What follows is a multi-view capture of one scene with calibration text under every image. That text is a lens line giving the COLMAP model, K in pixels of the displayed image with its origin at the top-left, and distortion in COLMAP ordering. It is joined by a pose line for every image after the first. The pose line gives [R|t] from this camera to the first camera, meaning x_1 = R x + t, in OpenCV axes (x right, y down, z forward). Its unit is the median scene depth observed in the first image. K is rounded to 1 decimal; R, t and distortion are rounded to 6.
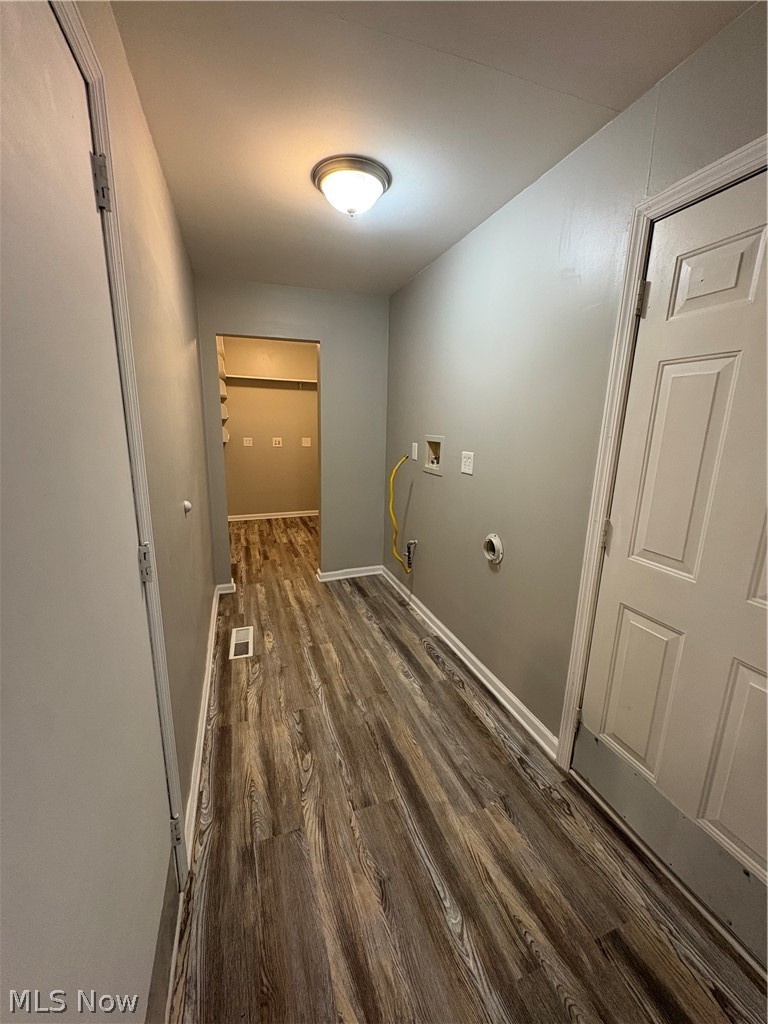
lens RADIAL K [[406.0, 0, 384.0], [0, 406.0, 512.0], [0, 0, 1]] dist [0.000607, 0.000175]
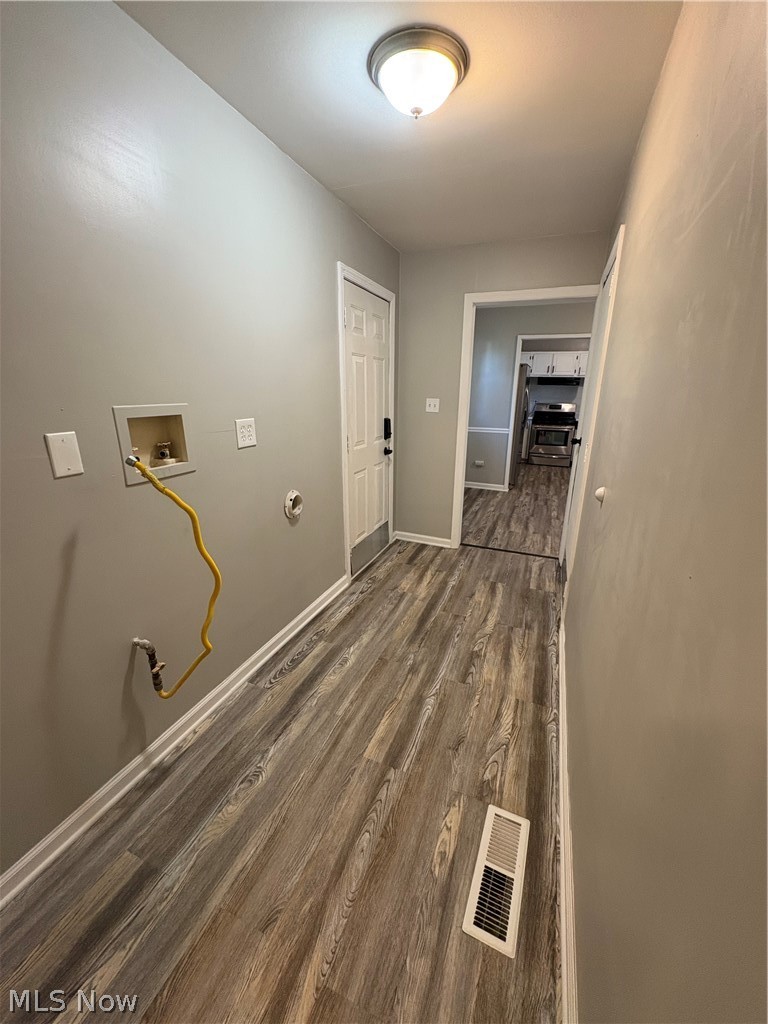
lens RADIAL K [[406.0, 0, 384.0], [0, 406.0, 512.0], [0, 0, 1]] dist [0.000607, 0.000175]
pose [[-0.746257, -0.218186, 0.628884, -0.615347], [0.122624, 0.883527, 0.452043, -0.364465], [-0.654266, 0.414457, -0.632583, 1.639807]]
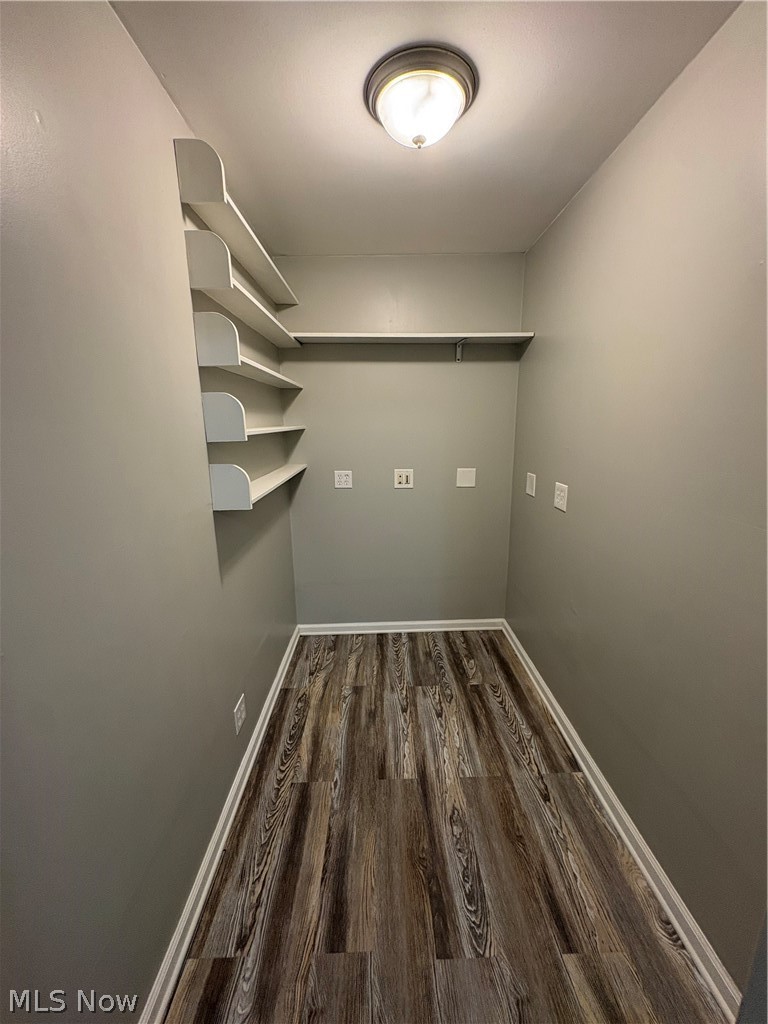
lens RADIAL K [[406.0, 0, 384.0], [0, 406.0, 512.0], [0, 0, 1]] dist [0.000607, 0.000175]
pose [[0.946254, 0.040791, -0.320841, -0.026559], [-0.039487, 0.999164, 0.010572, -0.027063], [0.321004, 0.002665, 0.947074, 0.109374]]
